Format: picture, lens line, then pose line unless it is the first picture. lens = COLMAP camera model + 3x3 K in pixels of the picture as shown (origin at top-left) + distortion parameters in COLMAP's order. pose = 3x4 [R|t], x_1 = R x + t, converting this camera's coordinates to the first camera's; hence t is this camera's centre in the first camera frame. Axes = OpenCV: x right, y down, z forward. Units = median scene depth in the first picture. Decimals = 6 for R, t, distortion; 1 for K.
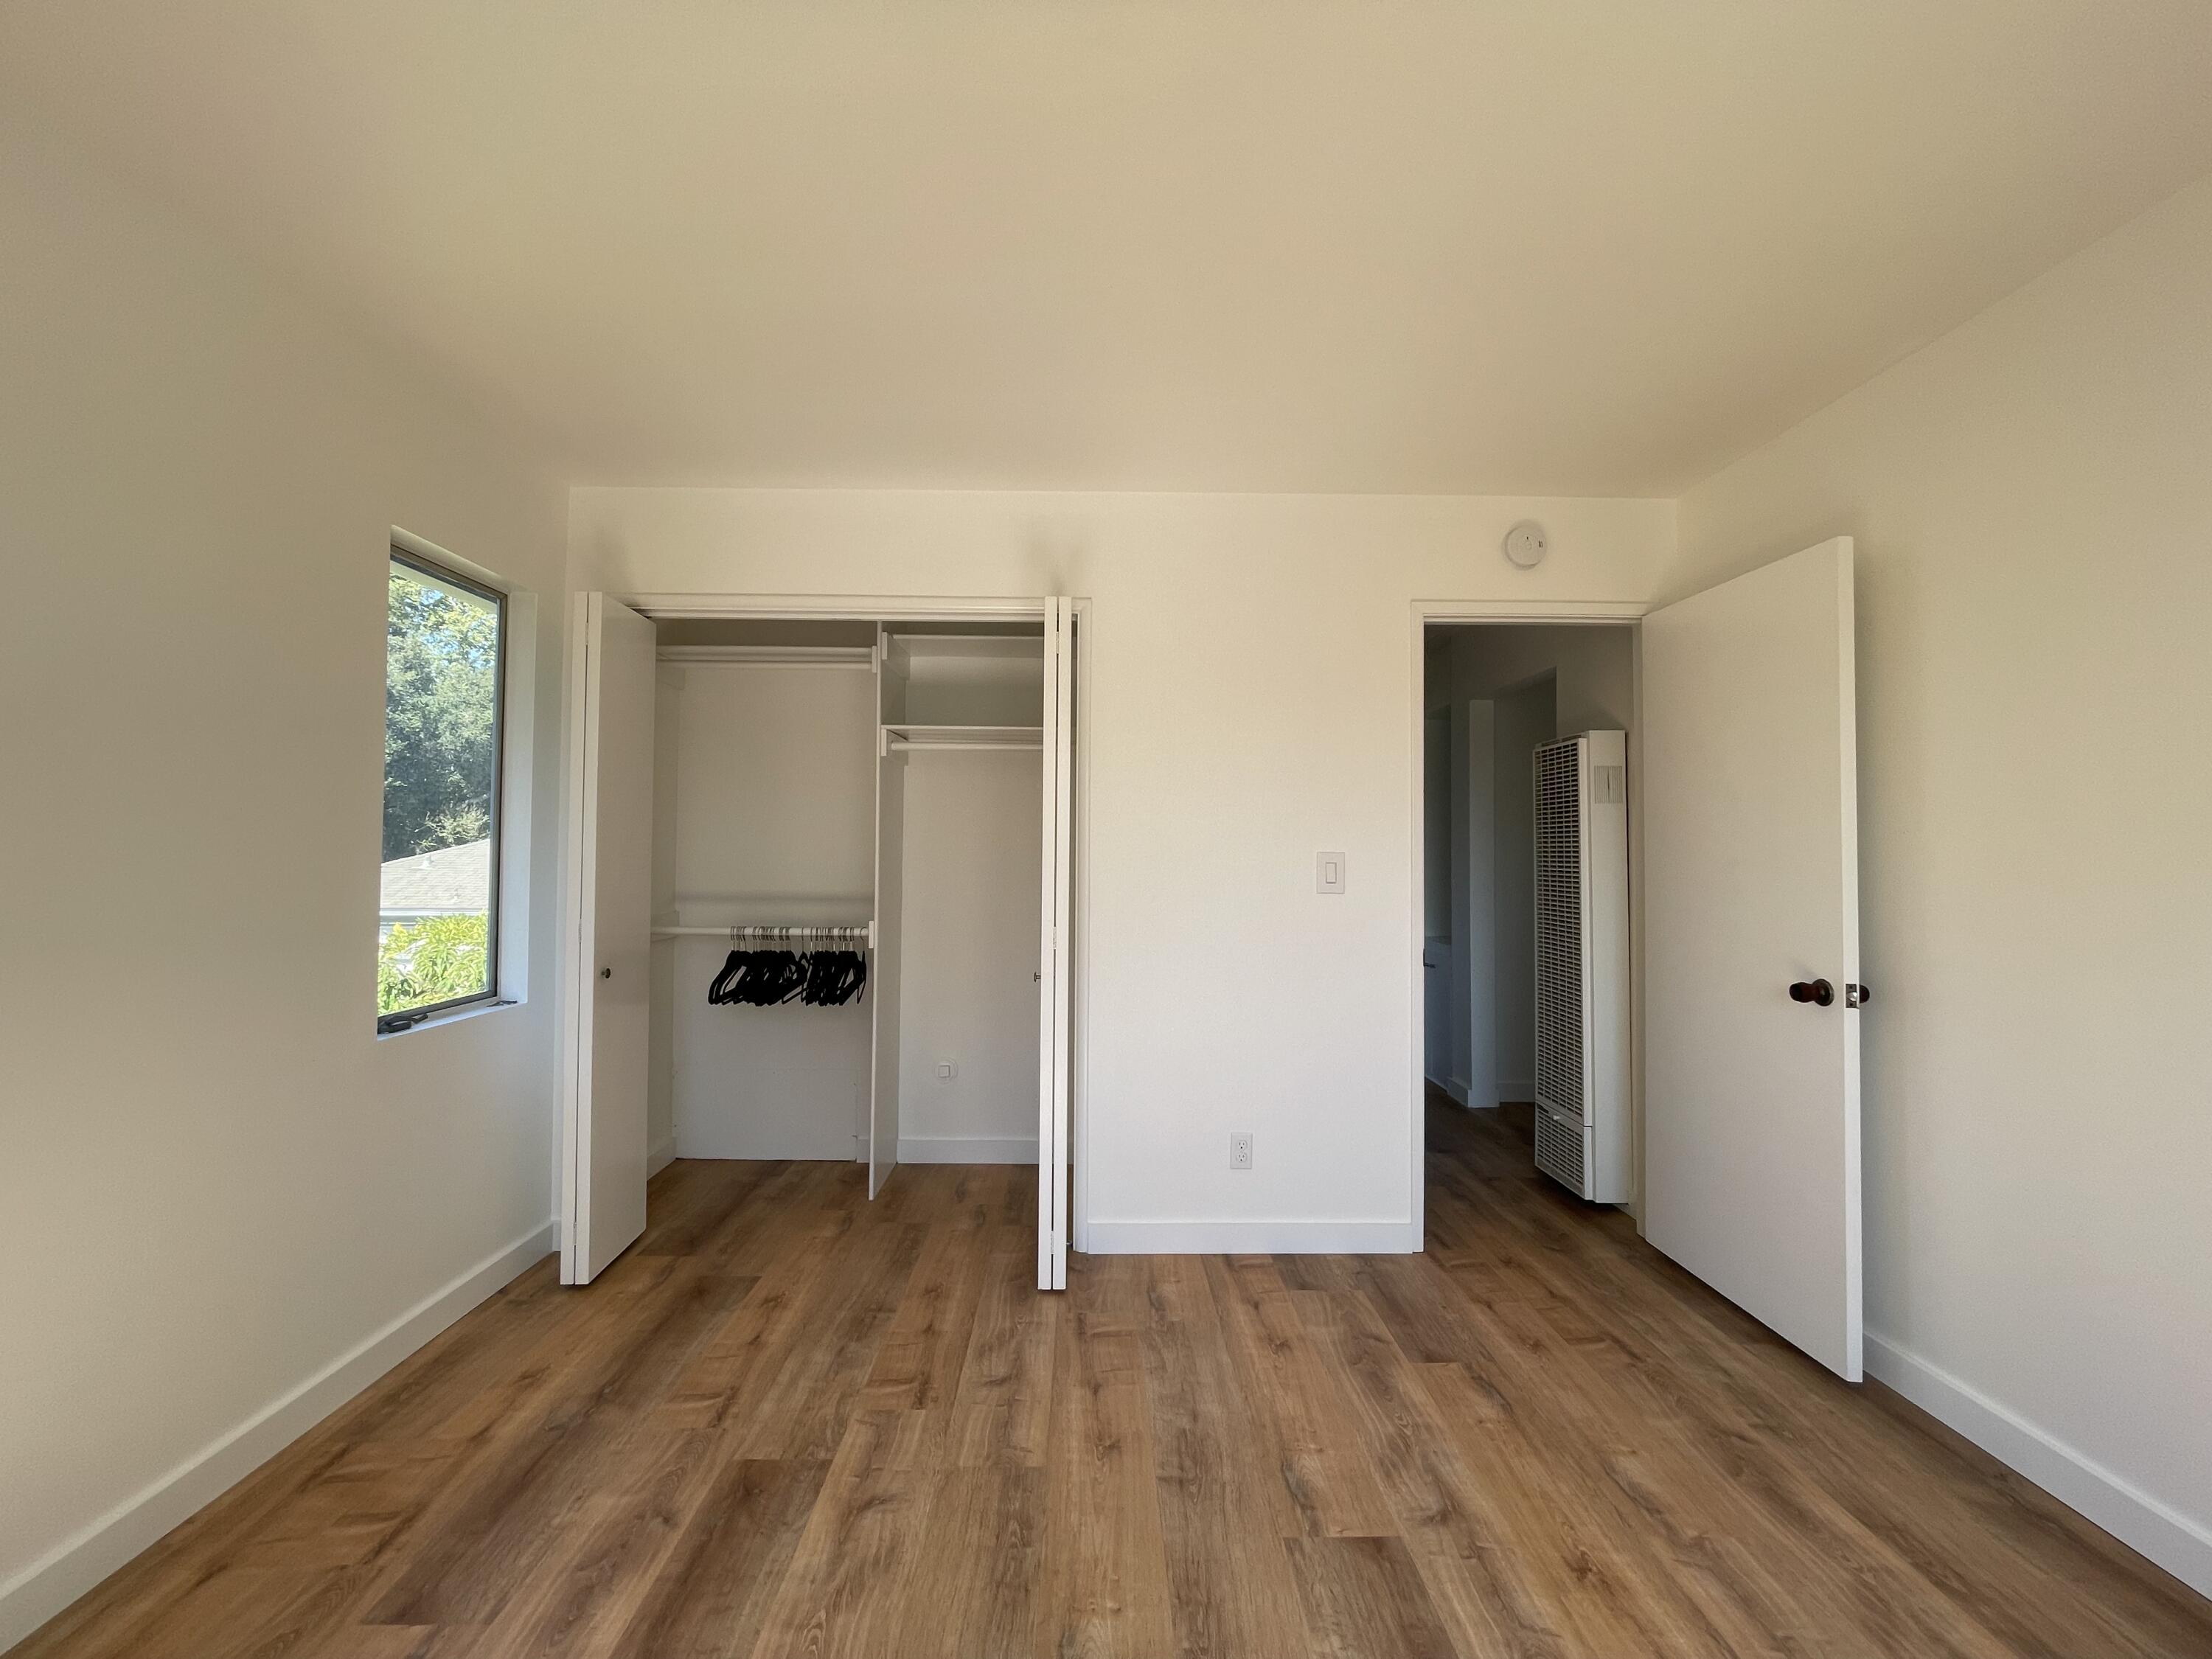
lens RADIAL K [[899.5, 0, 1106.0], [0, 899.5, 829.5], [0, 0, 1]] dist [-0.001938, 0.000135]
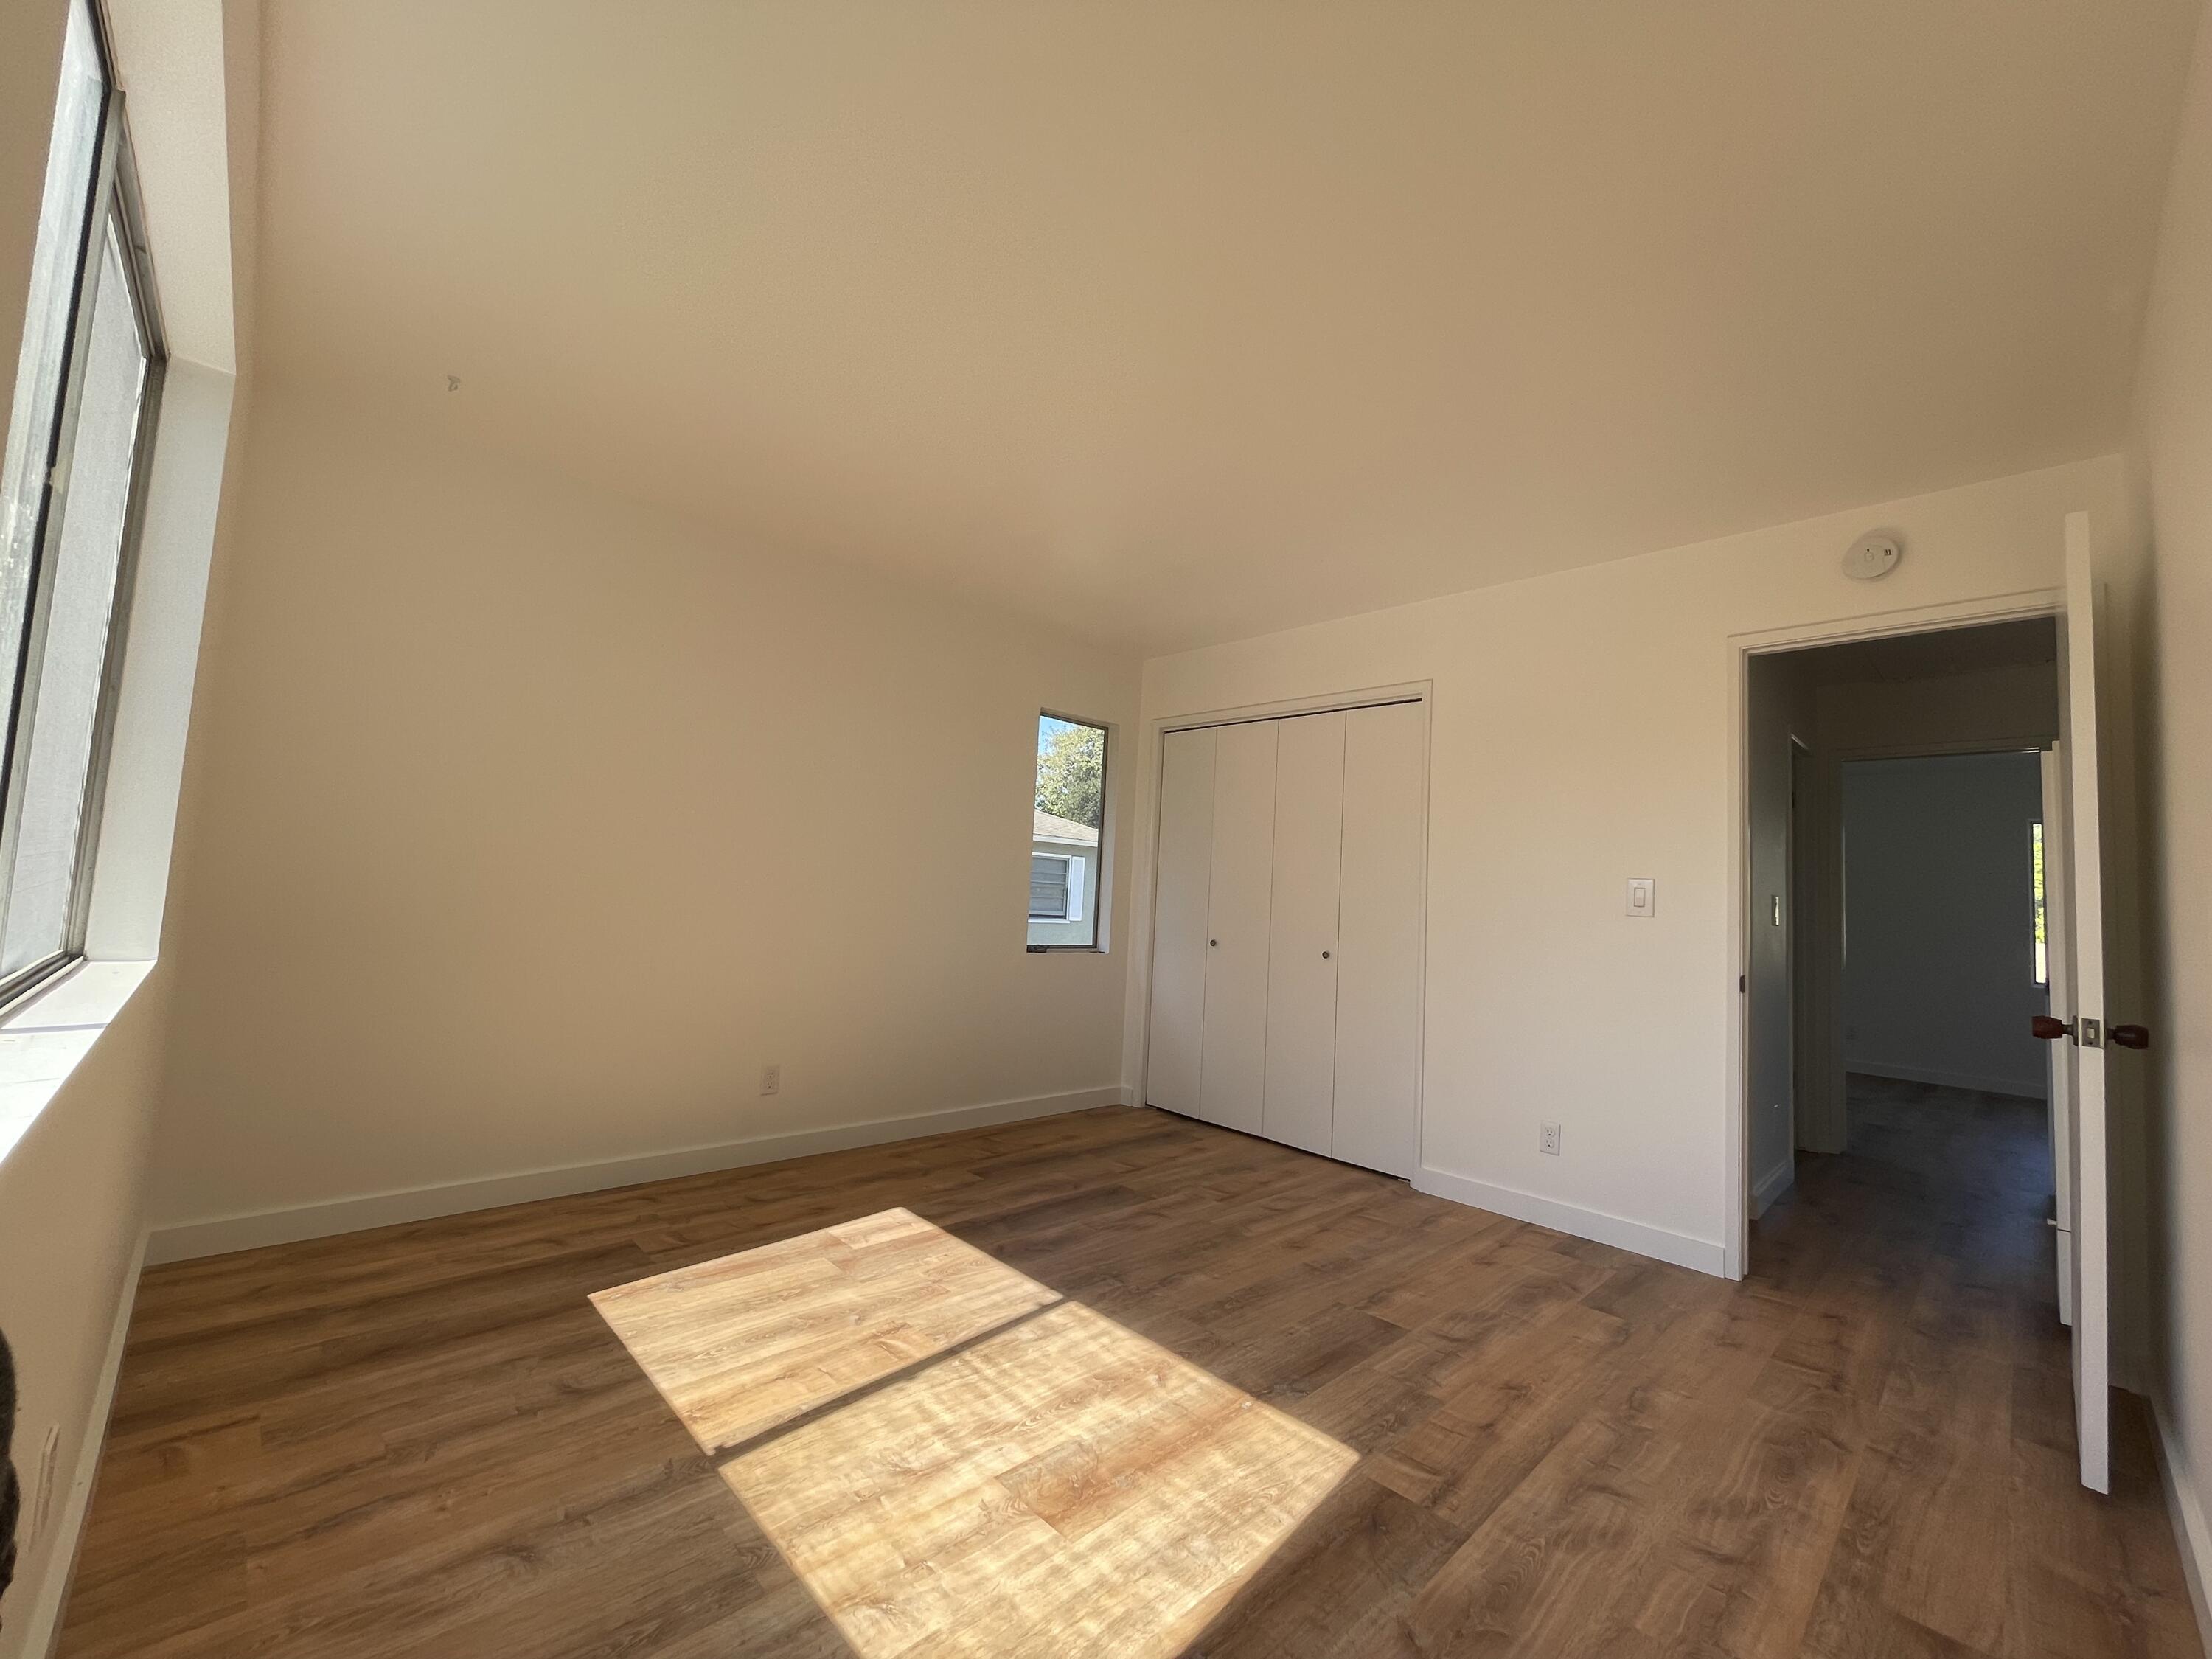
lens RADIAL K [[899.5, 0, 1106.0], [0, 899.5, 829.5], [0, 0, 1]] dist [-0.001938, 0.000135]
pose [[0.686377, -0.022613, -0.726894, 0.811241], [-0.033472, 0.997475, -0.062637, 0.076038], [0.726475, 0.067323, 0.683887, -0.294717]]
